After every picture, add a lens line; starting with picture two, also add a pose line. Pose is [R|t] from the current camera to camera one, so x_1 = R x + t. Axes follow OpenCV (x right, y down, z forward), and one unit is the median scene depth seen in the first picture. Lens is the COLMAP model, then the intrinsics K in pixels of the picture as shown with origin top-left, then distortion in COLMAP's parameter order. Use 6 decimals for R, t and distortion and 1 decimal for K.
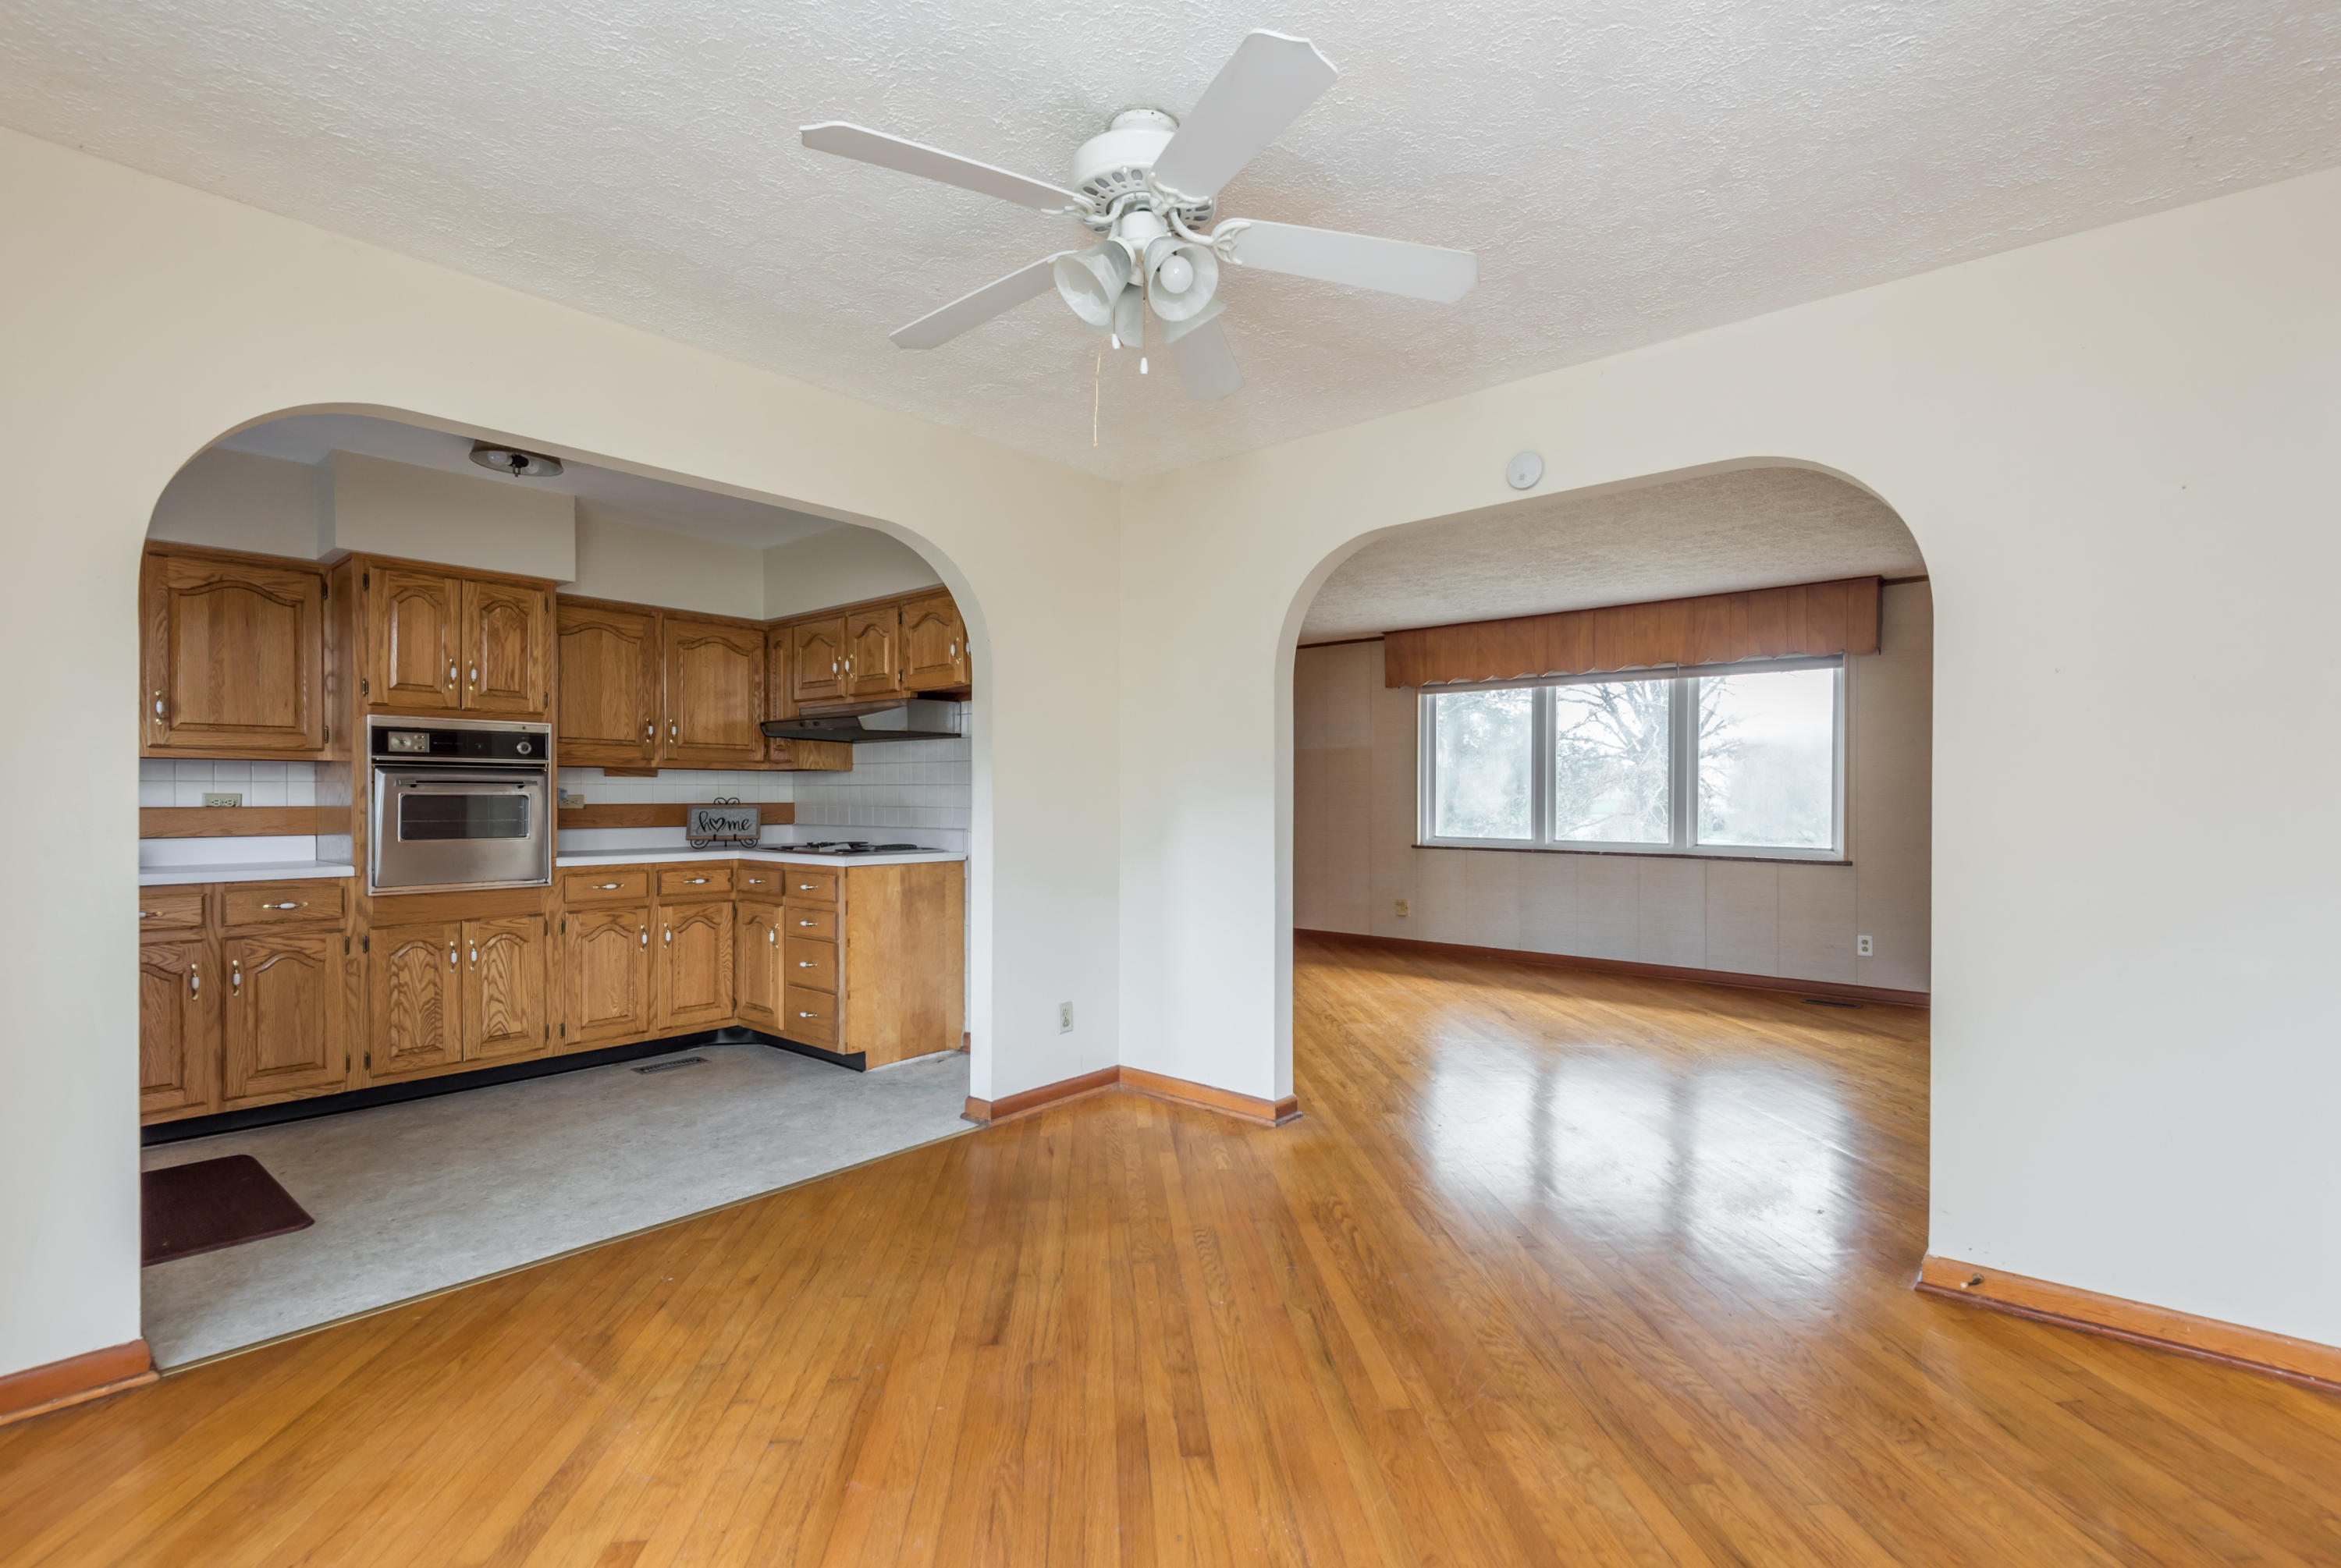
lens RADIAL K [[1072.6, 0, 1226.5], [0, 1072.6, 797.6], [0, 0, 1]] dist [0.000831, -0.012435]
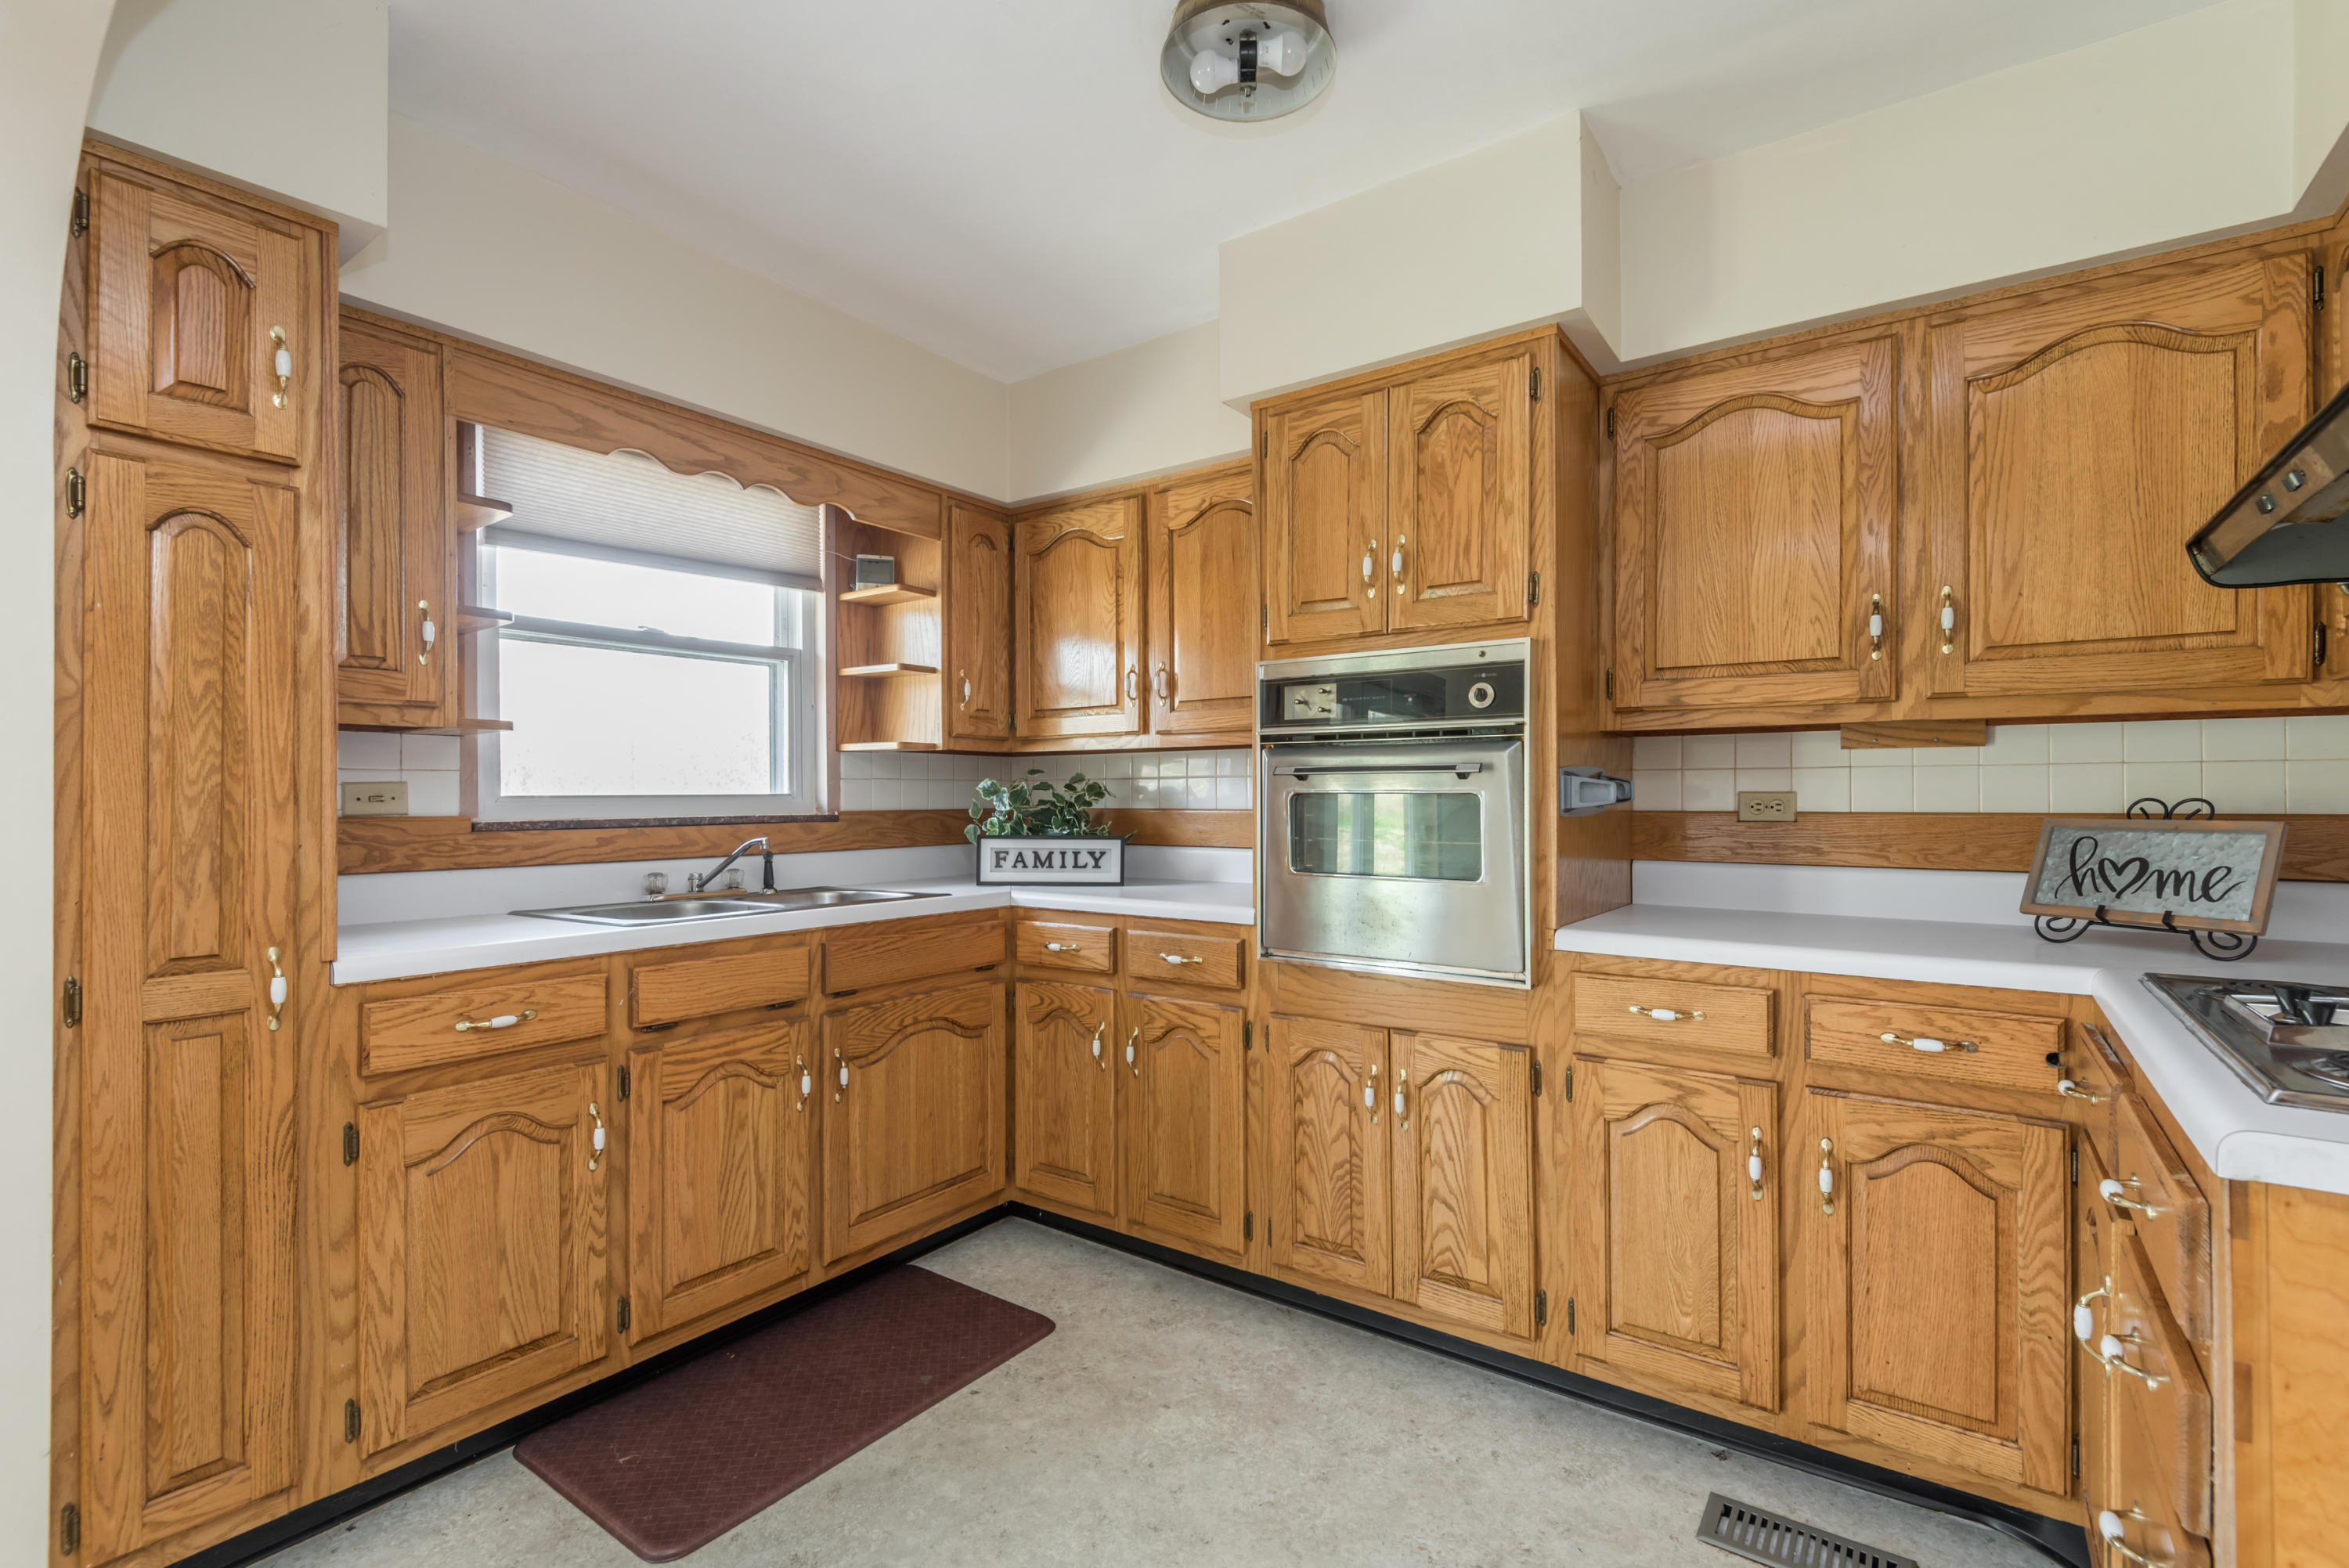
lens RADIAL K [[1037.6, 0, 1184.1], [0, 1037.6, 789.4], [0, 0, 1]] dist [0.026204, -0.024066]
pose [[0.055255, -0.003826, -0.998465, -0.203455], [0.002608, 0.999990, -0.003687, -0.002791], [0.998469, -0.002400, 0.055265, 0.870430]]
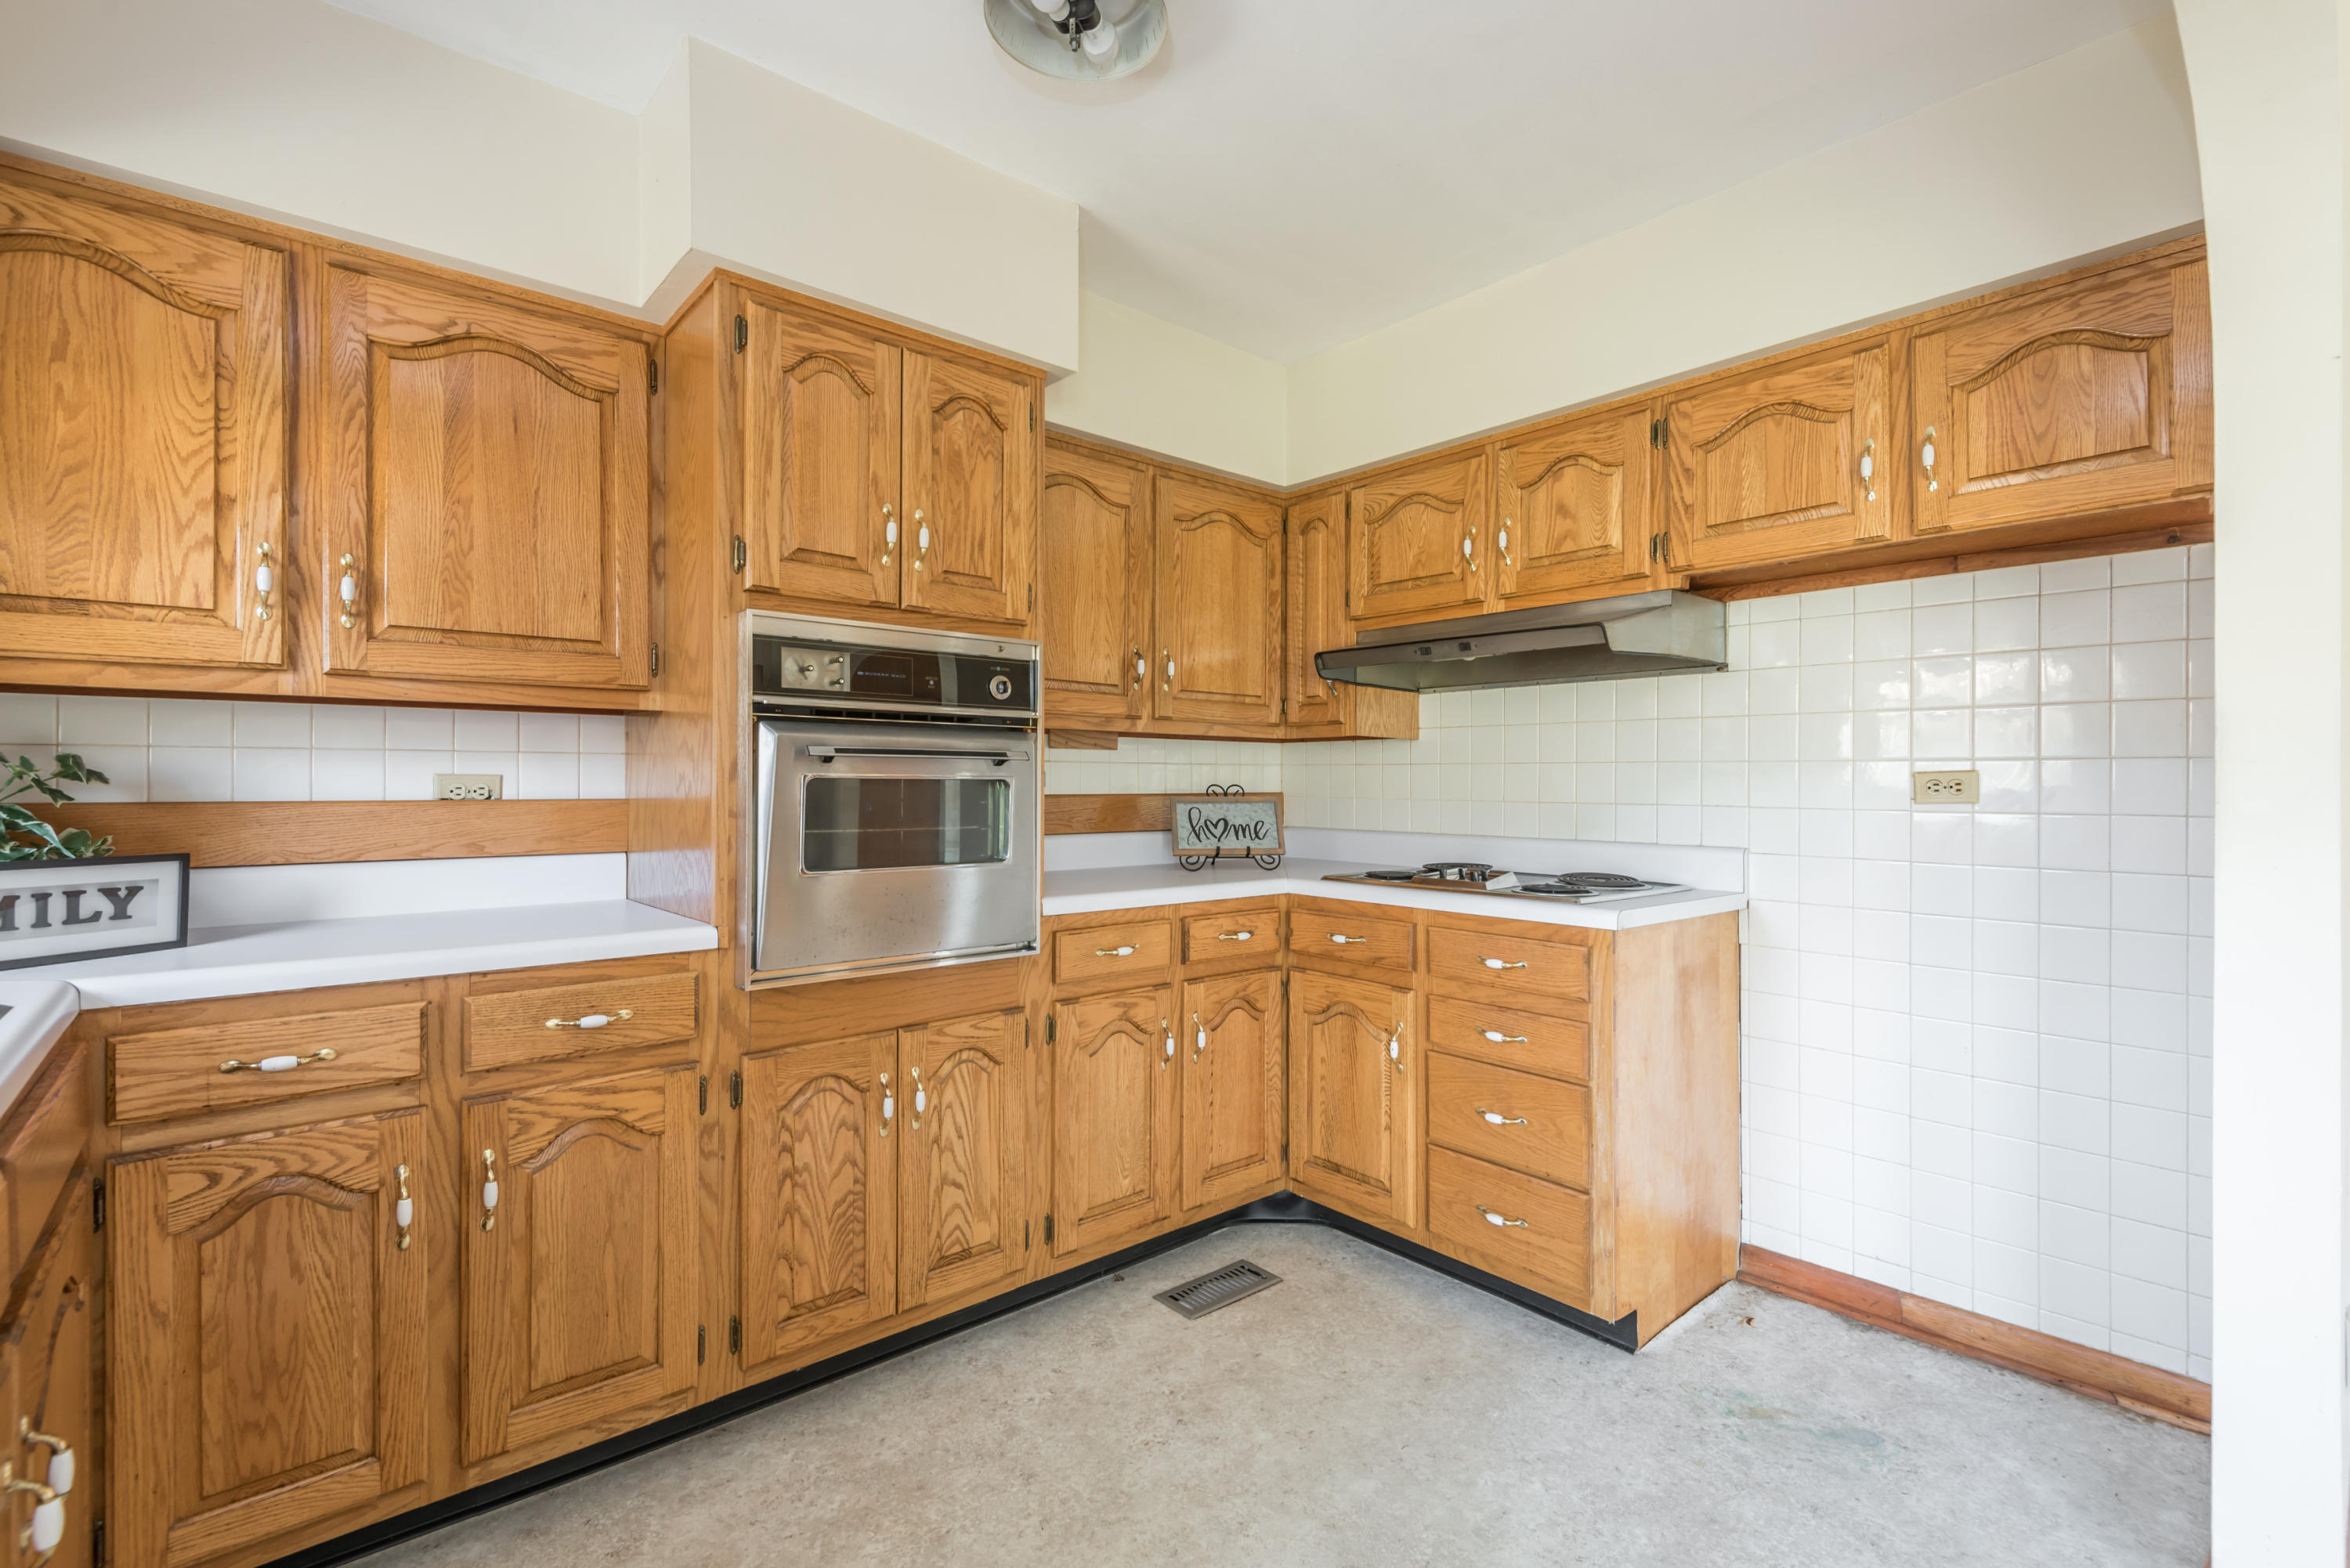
lens RADIAL K [[1058.9, 0, 1192.1], [0, 1058.9, 778.0], [0, 0, 1]] dist [0.026969, -0.026052]
pose [[0.985699, 0.004257, -0.168463, -0.496554], [-0.004937, 0.999981, -0.003618, -0.001637], [0.168444, 0.004398, 0.985701, 0.532712]]
